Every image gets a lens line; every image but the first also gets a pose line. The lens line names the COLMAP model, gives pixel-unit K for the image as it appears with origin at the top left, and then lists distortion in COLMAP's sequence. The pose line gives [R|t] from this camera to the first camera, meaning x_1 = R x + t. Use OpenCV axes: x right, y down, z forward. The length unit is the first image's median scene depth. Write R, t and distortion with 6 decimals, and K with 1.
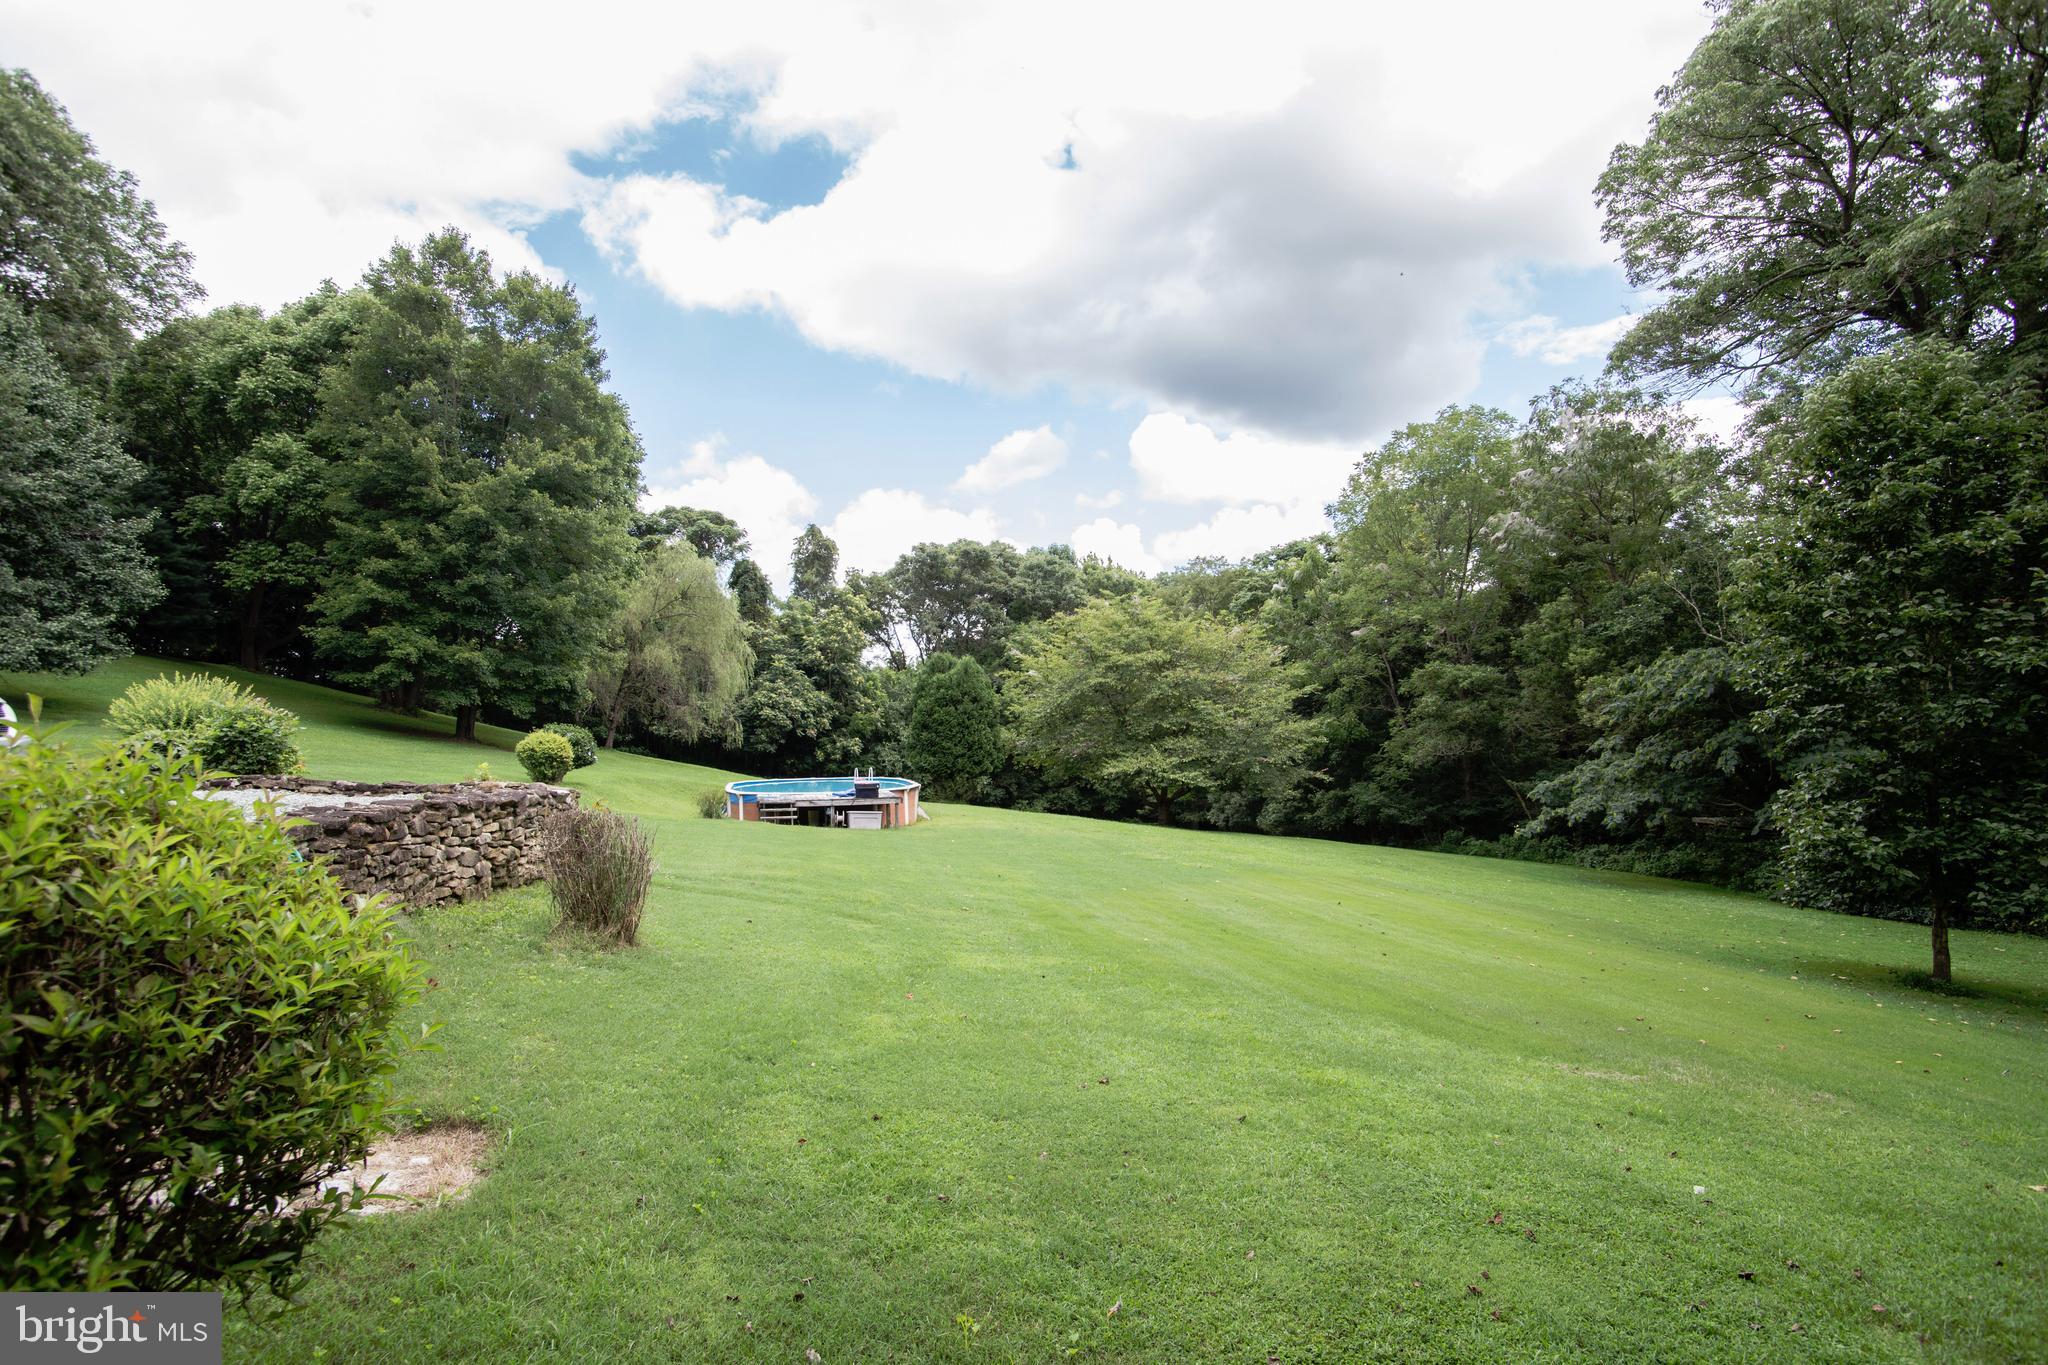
lens RADIAL K [[1083.4, 0, 980.2], [0, 1083.4, 698.9], [0, 0, 1]] dist [-0.048408, 0.004427]
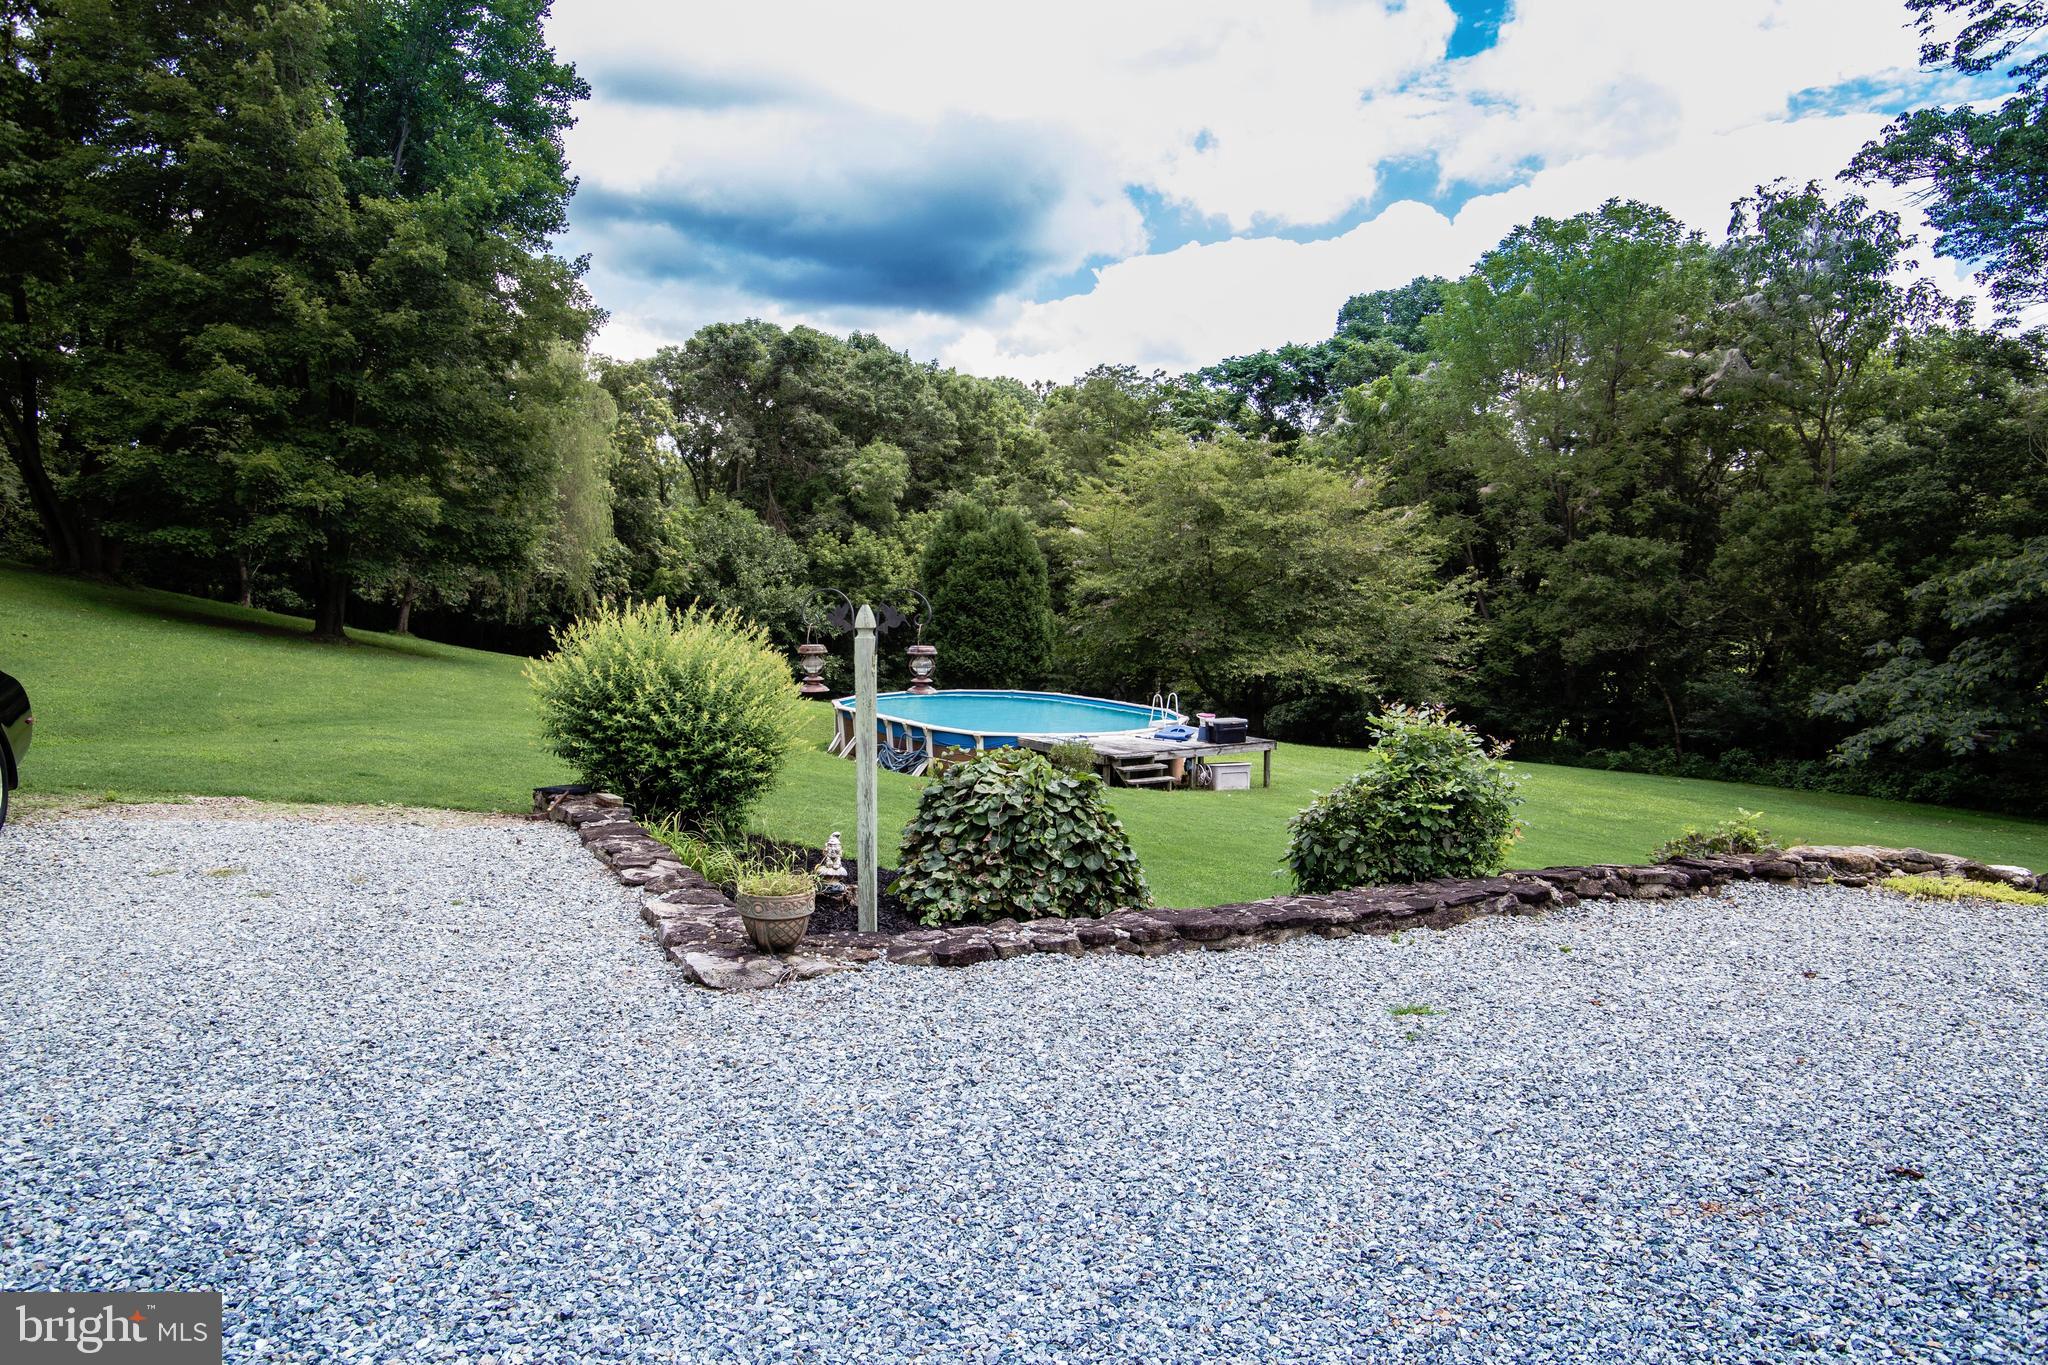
lens RADIAL K [[1412.5, 0, 1030.3], [0, 1412.5, 726.2], [0, 0, 1]] dist [-0.038258, 0.040034]
pose [[0.959239, -0.017237, 0.282069, -0.271599], [-0.020544, 0.991244, 0.130438, -0.019061], [-0.281847, -0.130916, 0.950486, 0.105727]]
